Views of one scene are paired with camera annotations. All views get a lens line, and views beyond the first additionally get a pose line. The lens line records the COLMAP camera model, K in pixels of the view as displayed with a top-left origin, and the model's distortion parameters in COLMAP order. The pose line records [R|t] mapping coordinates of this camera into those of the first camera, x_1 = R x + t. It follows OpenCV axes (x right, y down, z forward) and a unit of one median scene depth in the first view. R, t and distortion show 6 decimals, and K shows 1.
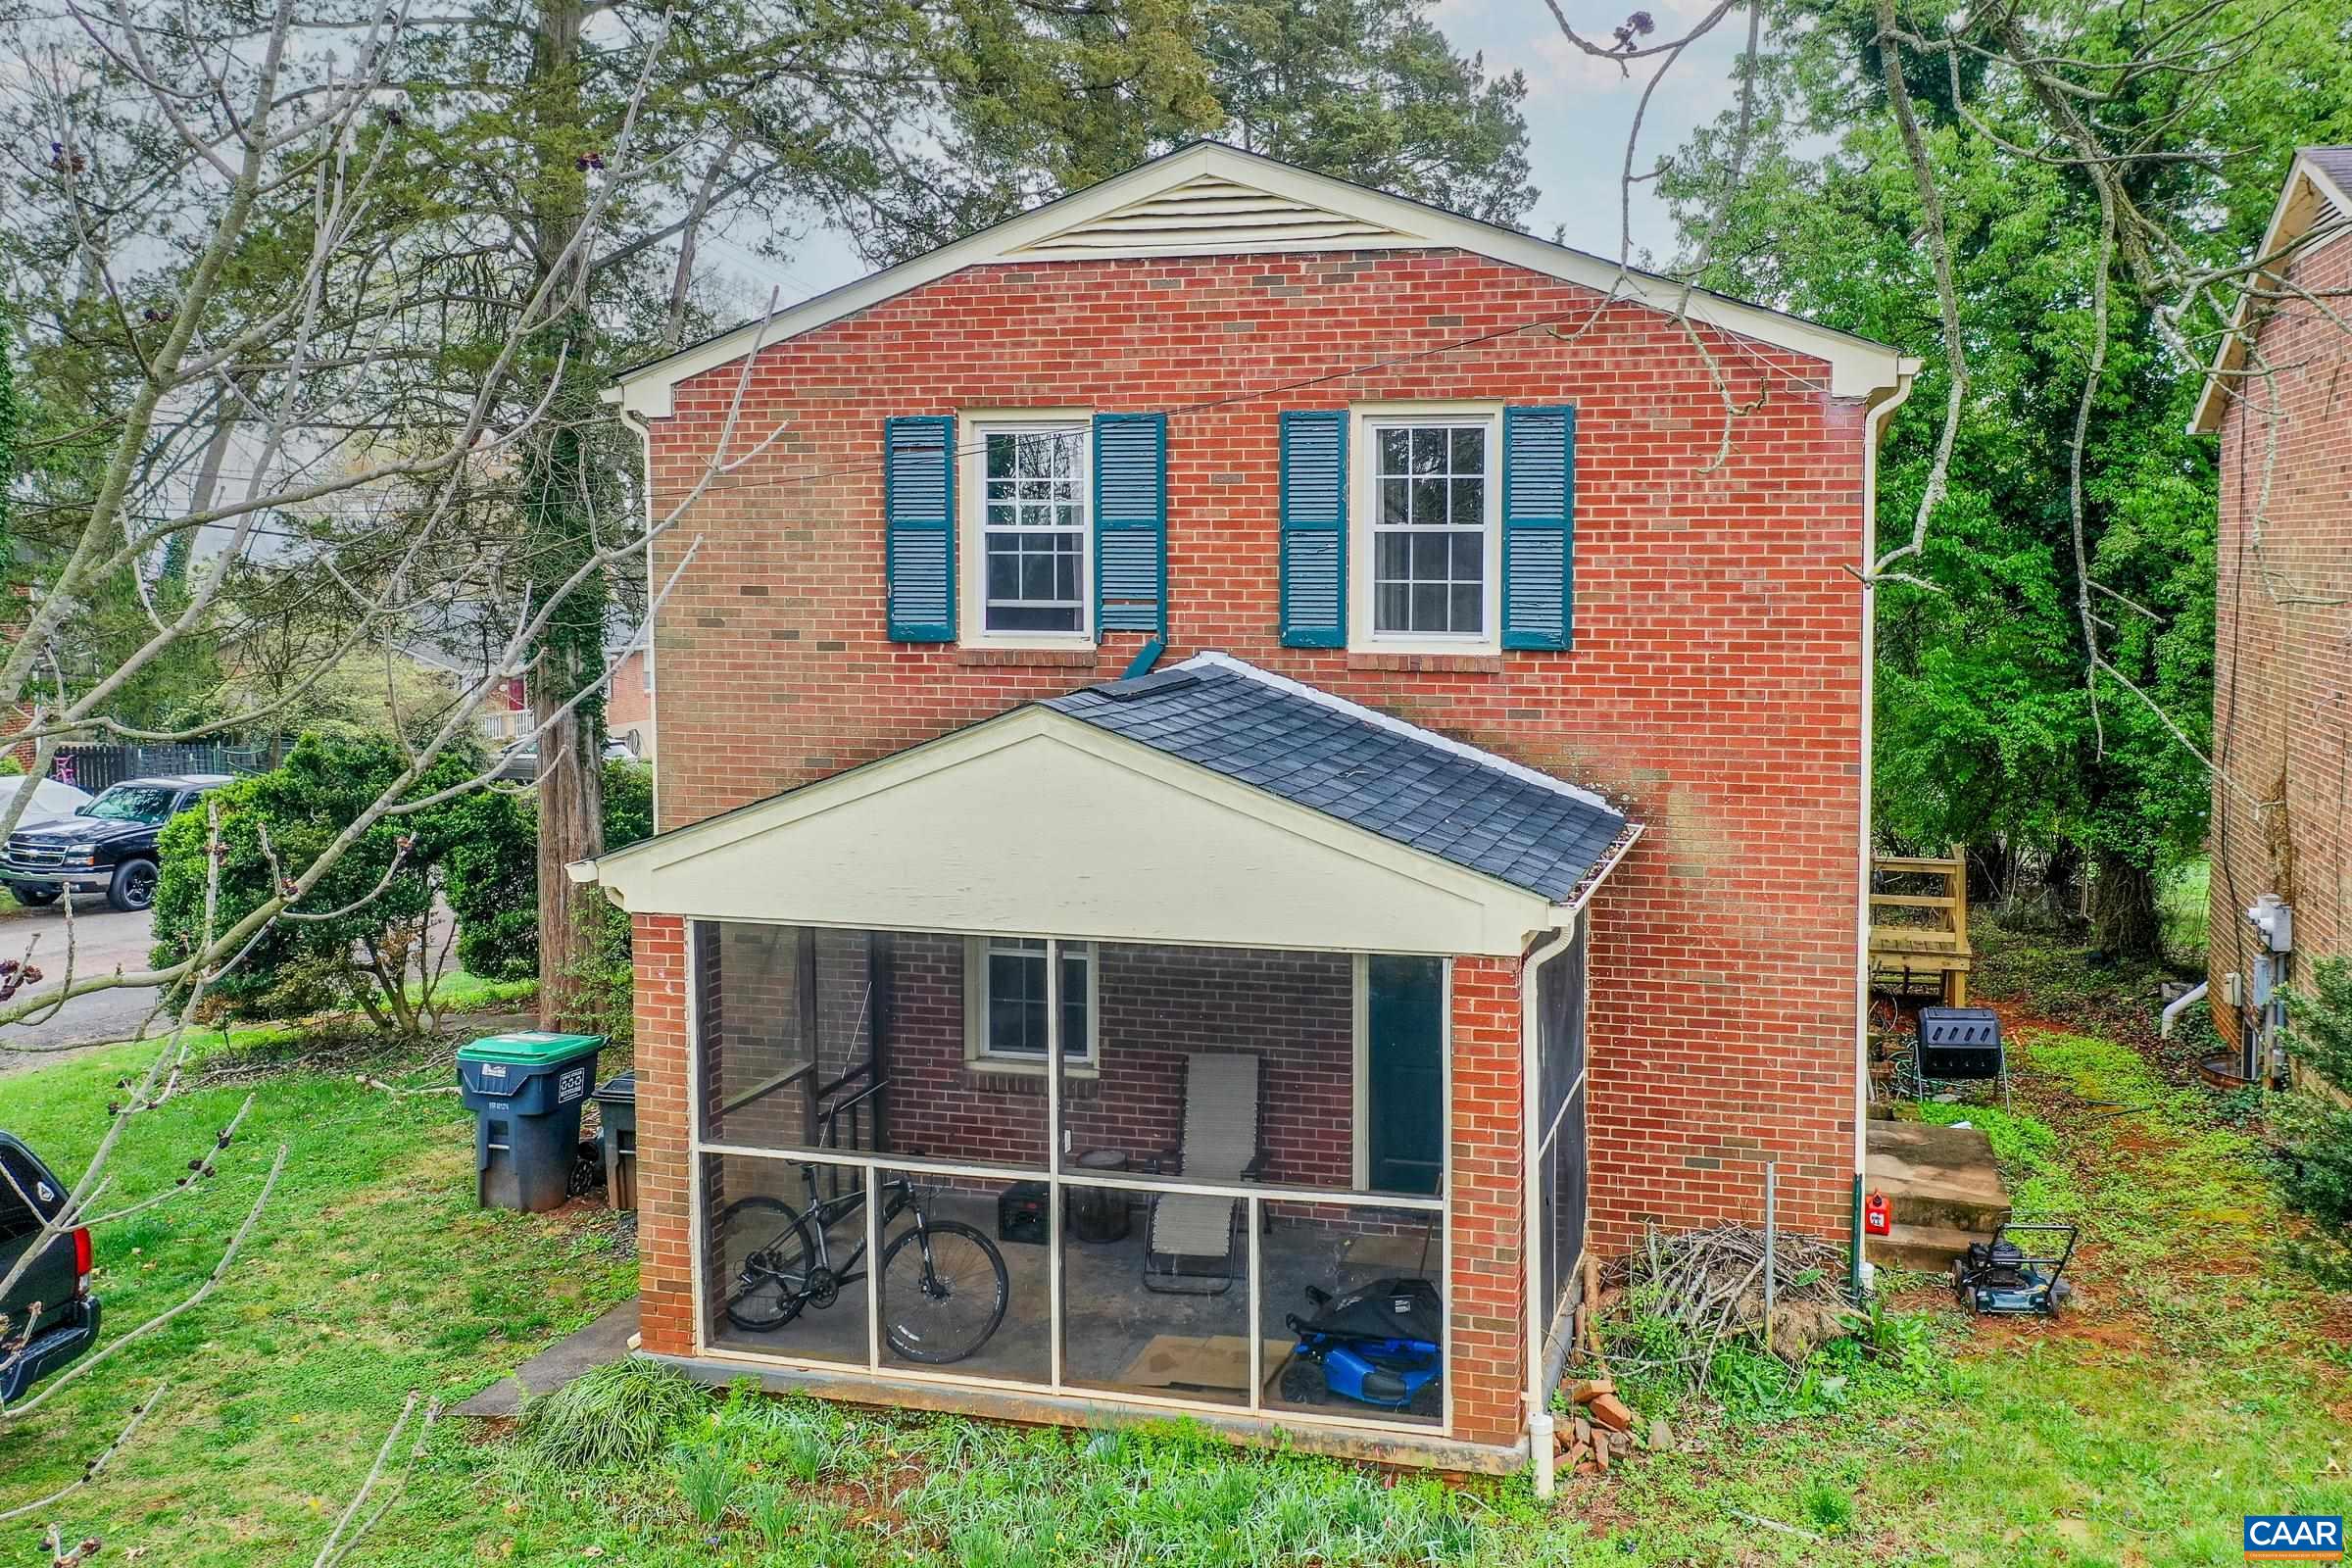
lens RADIAL K [[1925.3, 0, 1191.2], [0, 1925.3, 774.5], [0, 0, 1]] dist [0.013938, -0.010161]
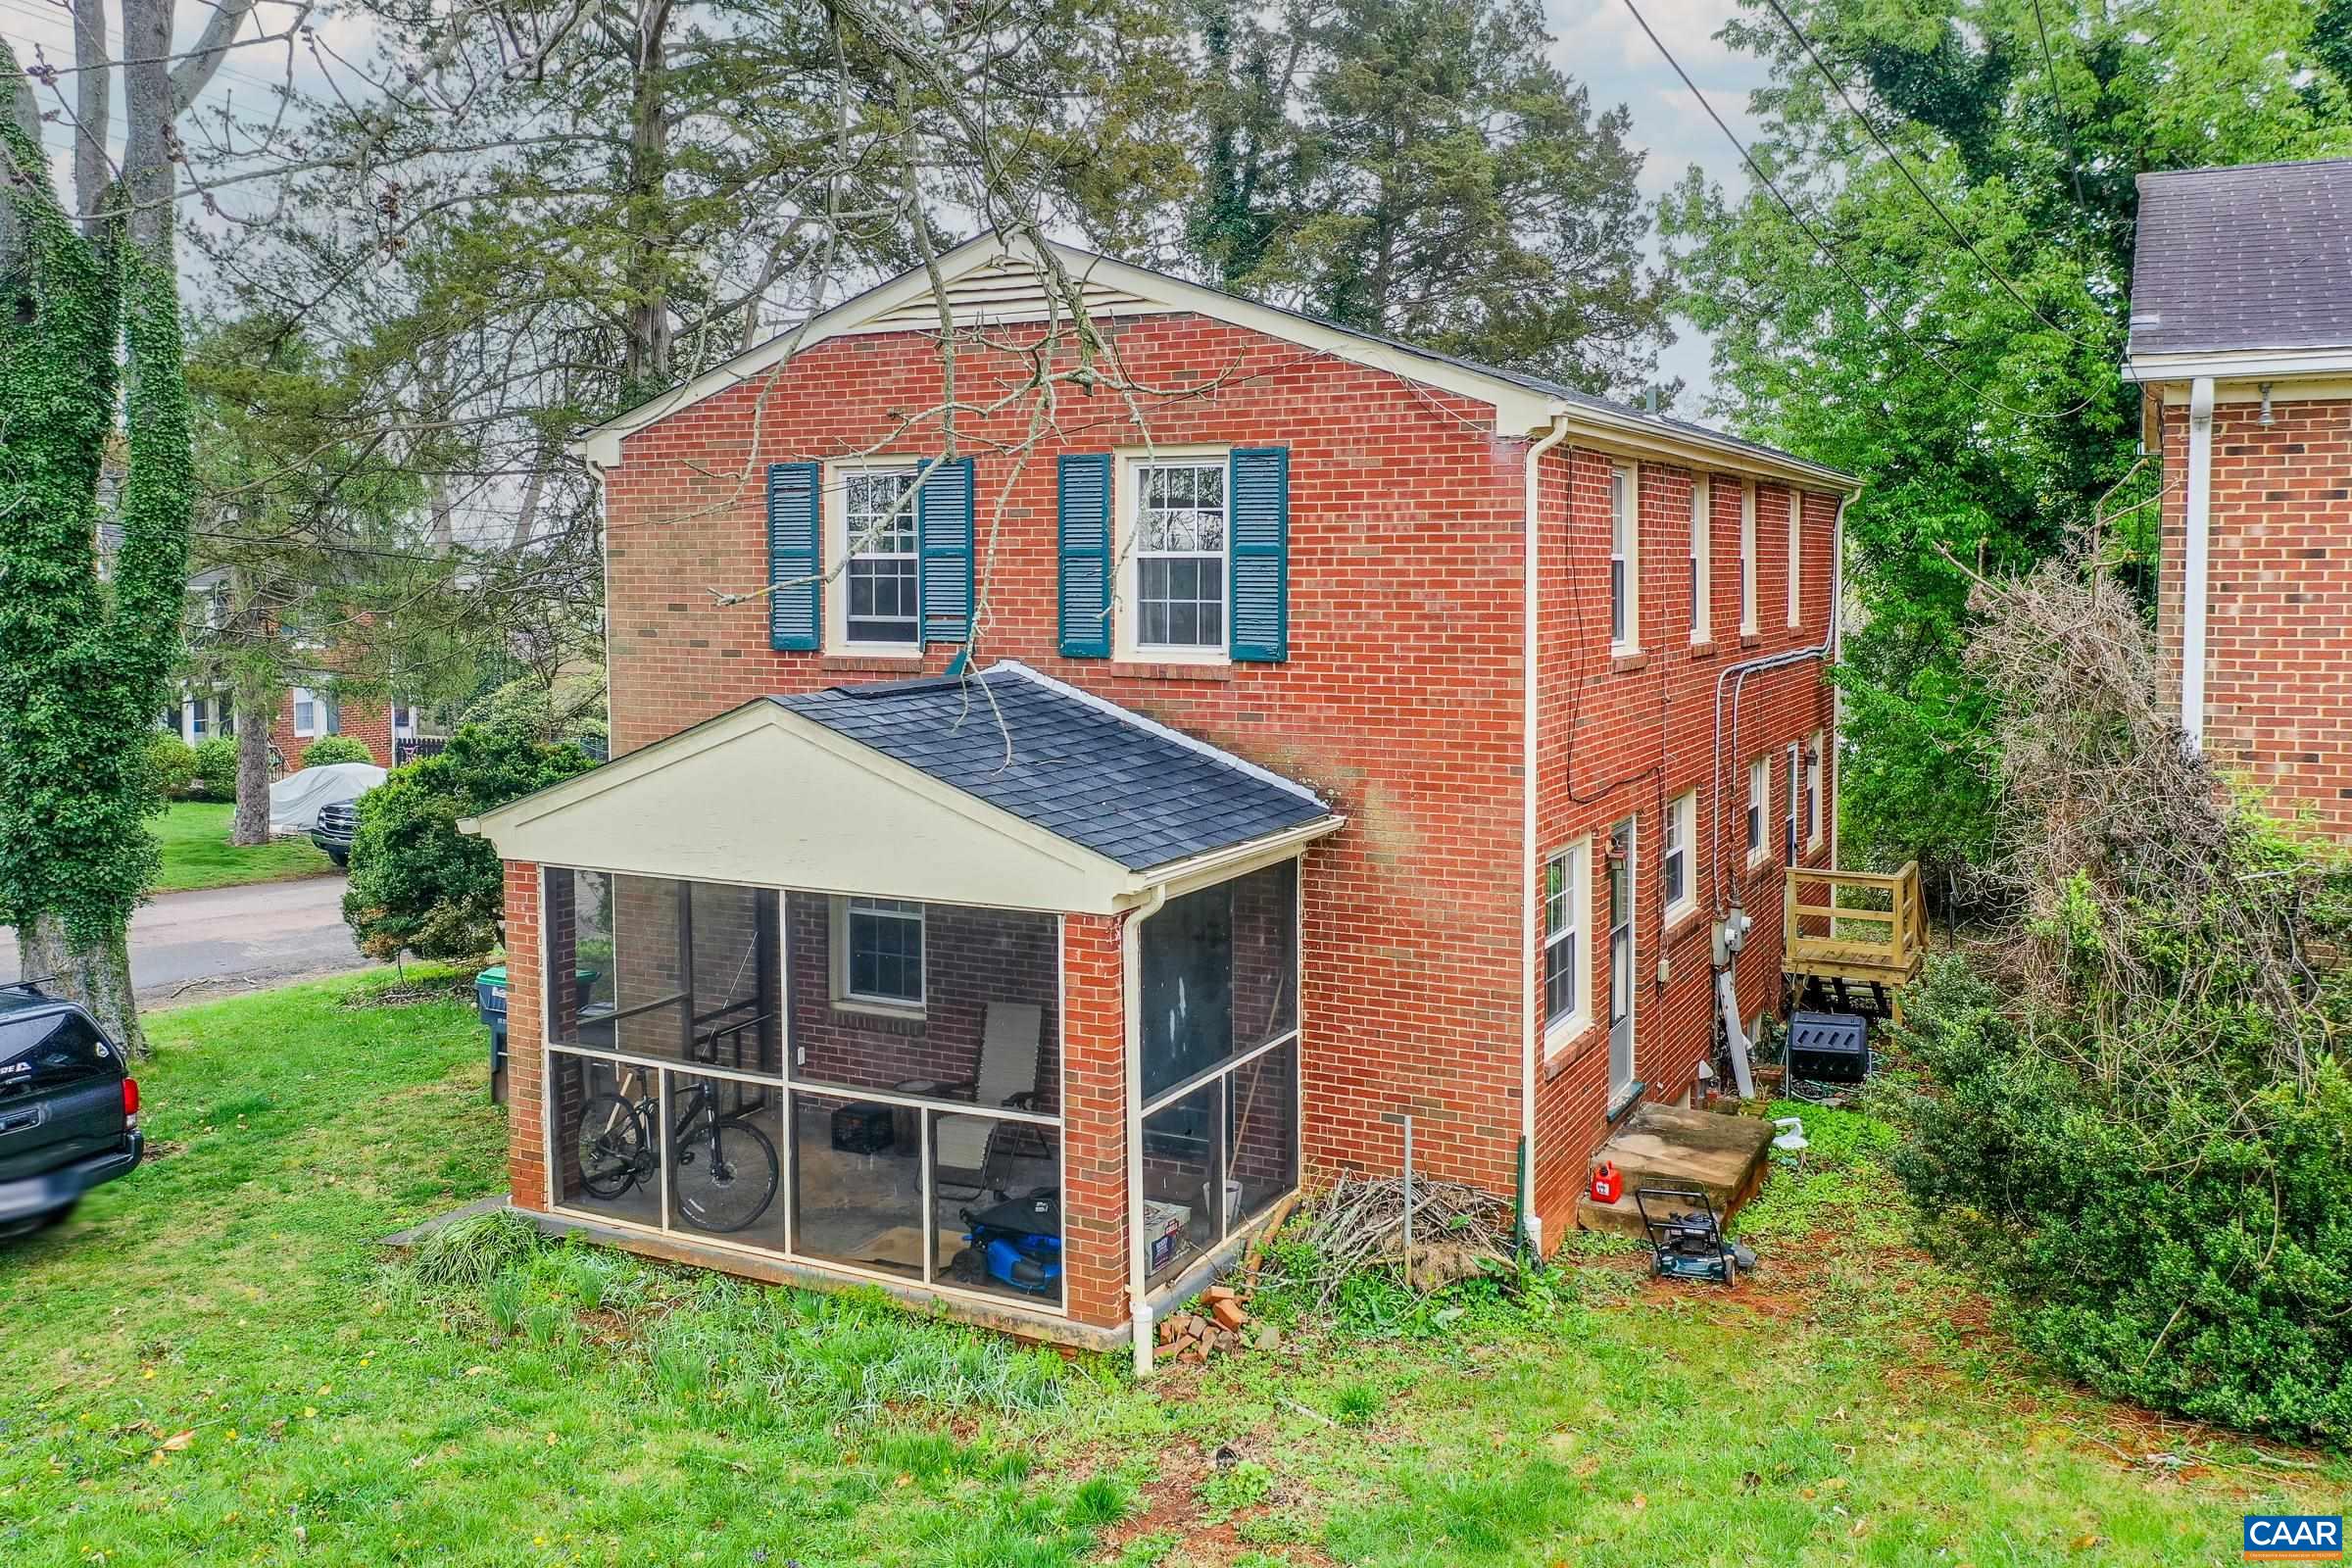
lens RADIAL K [[1925.3, 0, 1159.9], [0, 1925.3, 796.2], [0, 0, 1]] dist [0.013938, -0.010161]
pose [[0.971291, 0.025861, -0.236487, 0.396954], [-0.025587, 0.999664, 0.004232, 0.012366], [0.236517, 0.001941, 0.971626, -0.125278]]
